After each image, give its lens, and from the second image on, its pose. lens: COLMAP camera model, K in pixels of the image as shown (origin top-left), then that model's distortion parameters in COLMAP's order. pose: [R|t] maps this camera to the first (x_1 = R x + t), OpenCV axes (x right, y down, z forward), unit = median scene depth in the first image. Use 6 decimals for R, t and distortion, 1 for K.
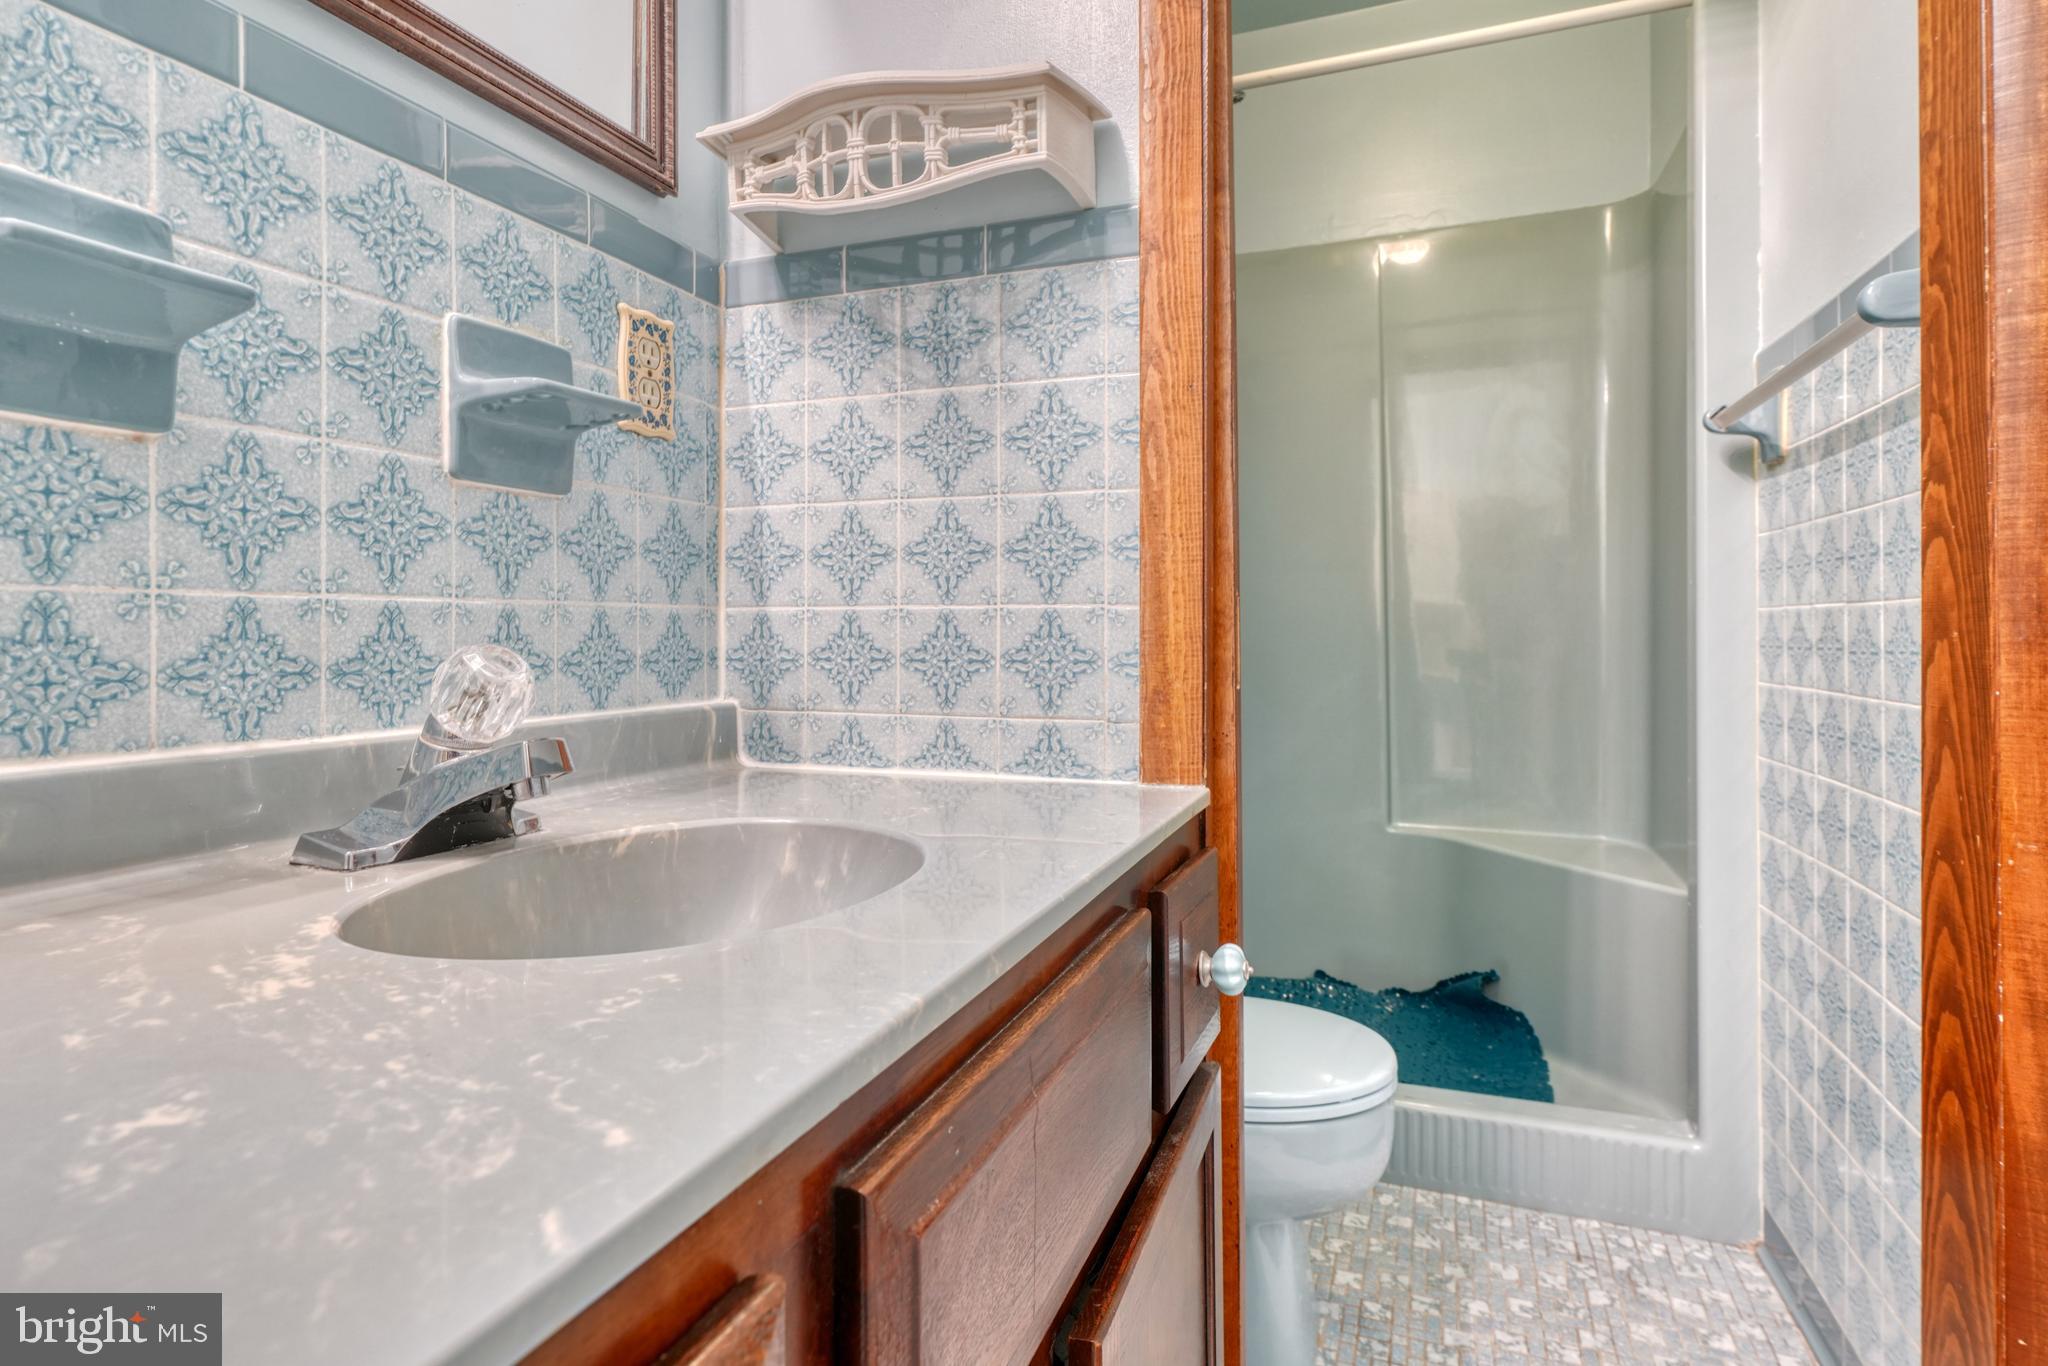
lens RADIAL K [[1085.9, 0, 985.7], [0, 1085.9, 638.7], [0, 0, 1]] dist [-0.006246, 0.000411]
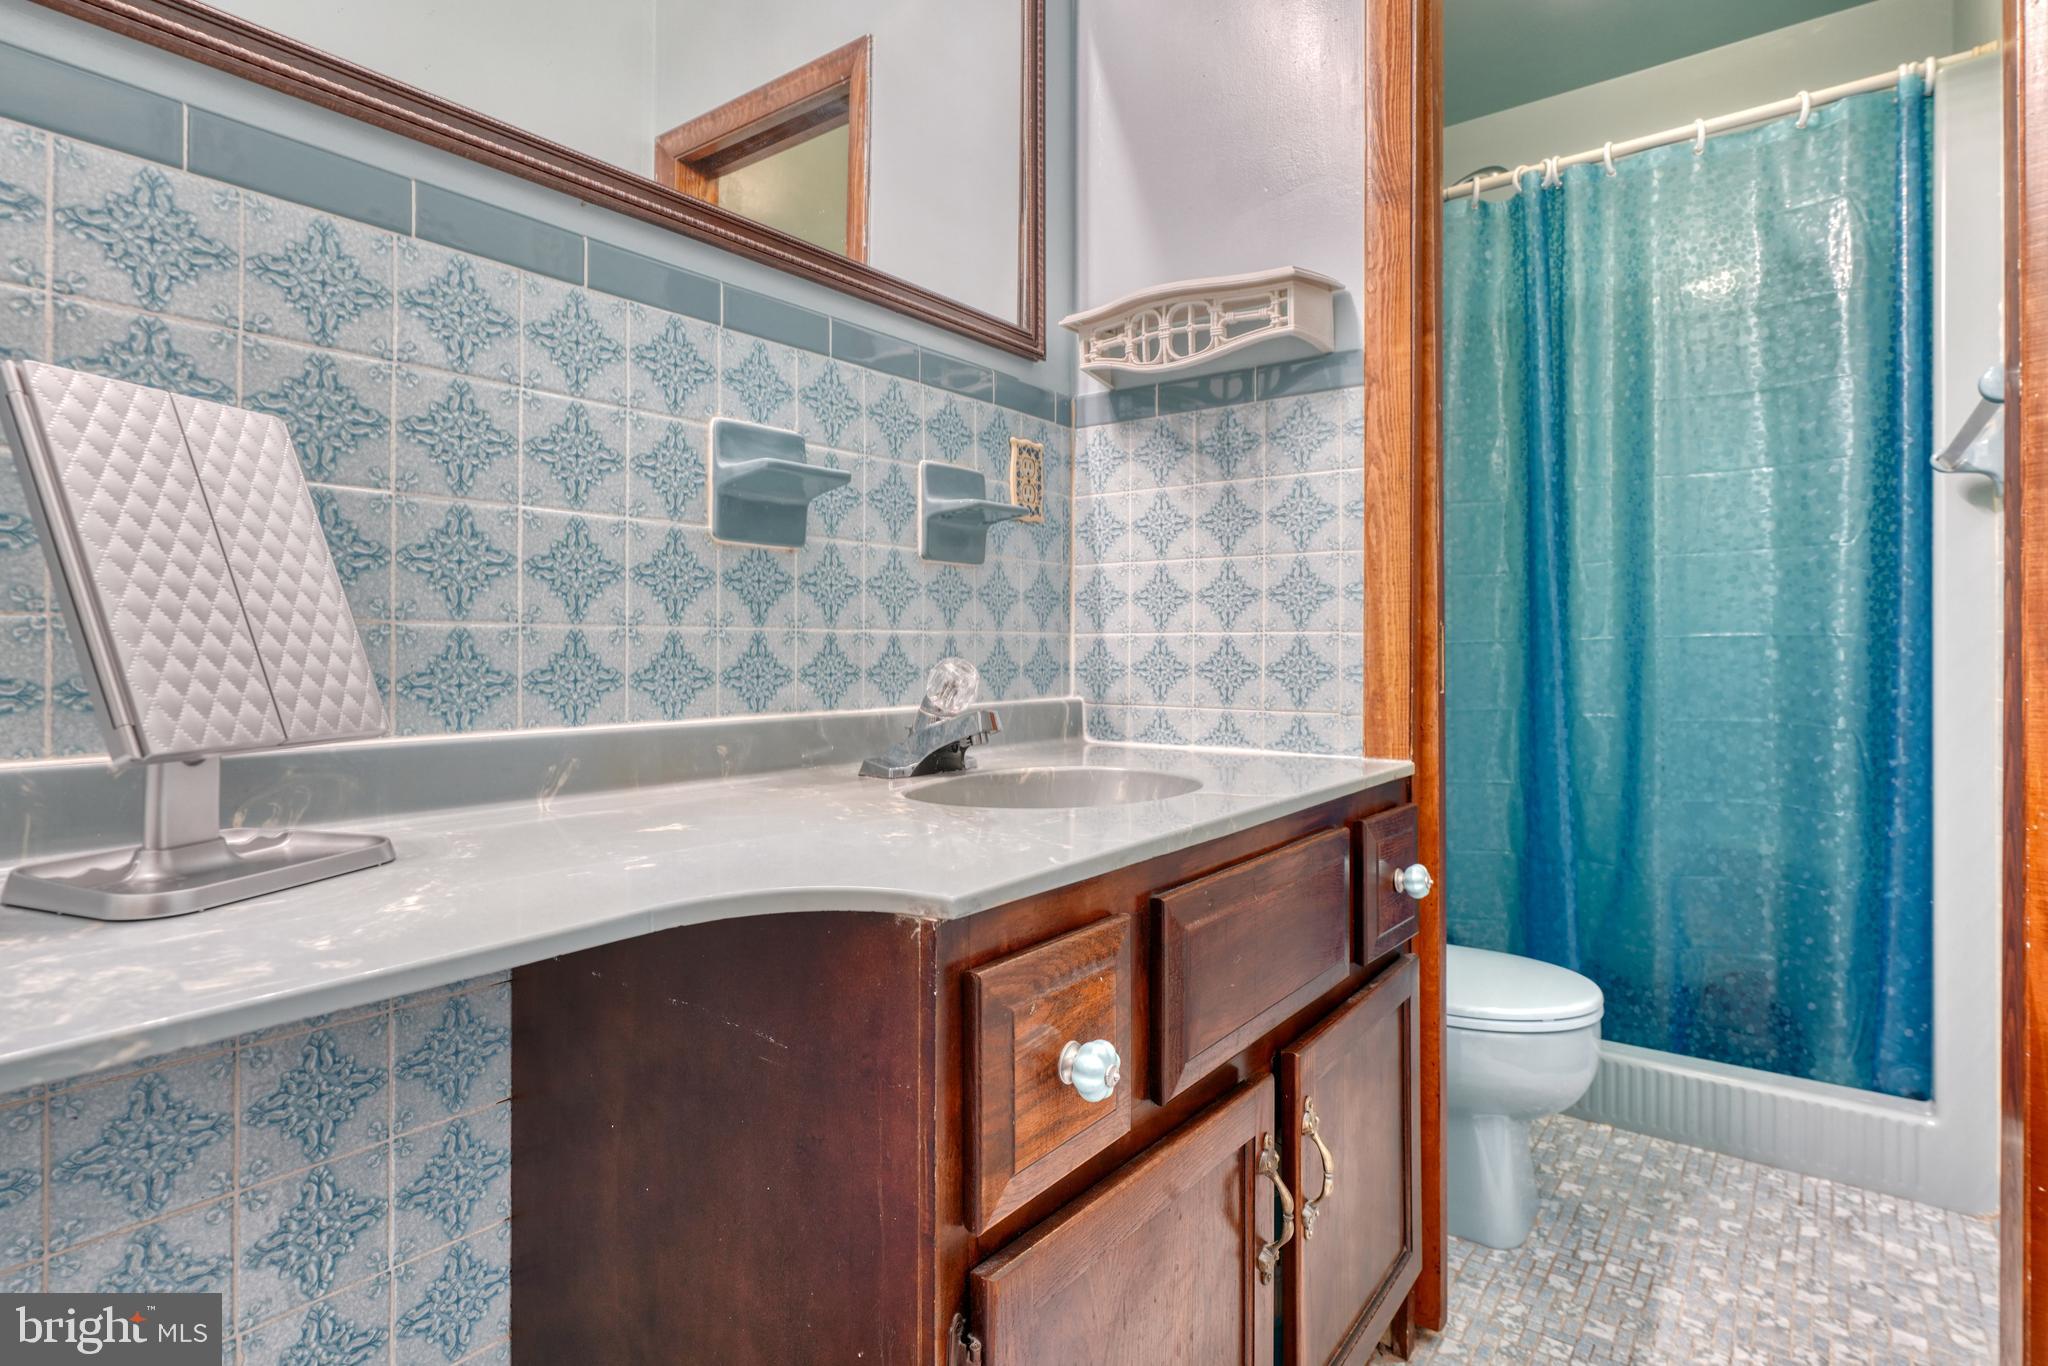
lens RADIAL K [[1059.2, 0, 1021.6], [0, 1059.2, 654.7], [0, 0, 1]] dist [-0.002903, 0.000702]
pose [[0.967595, 0.002958, -0.252489, 0.056285], [-0.003107, 0.999995, -0.000190, -0.000216], [0.252487, 0.000968, 0.967600, -0.437869]]
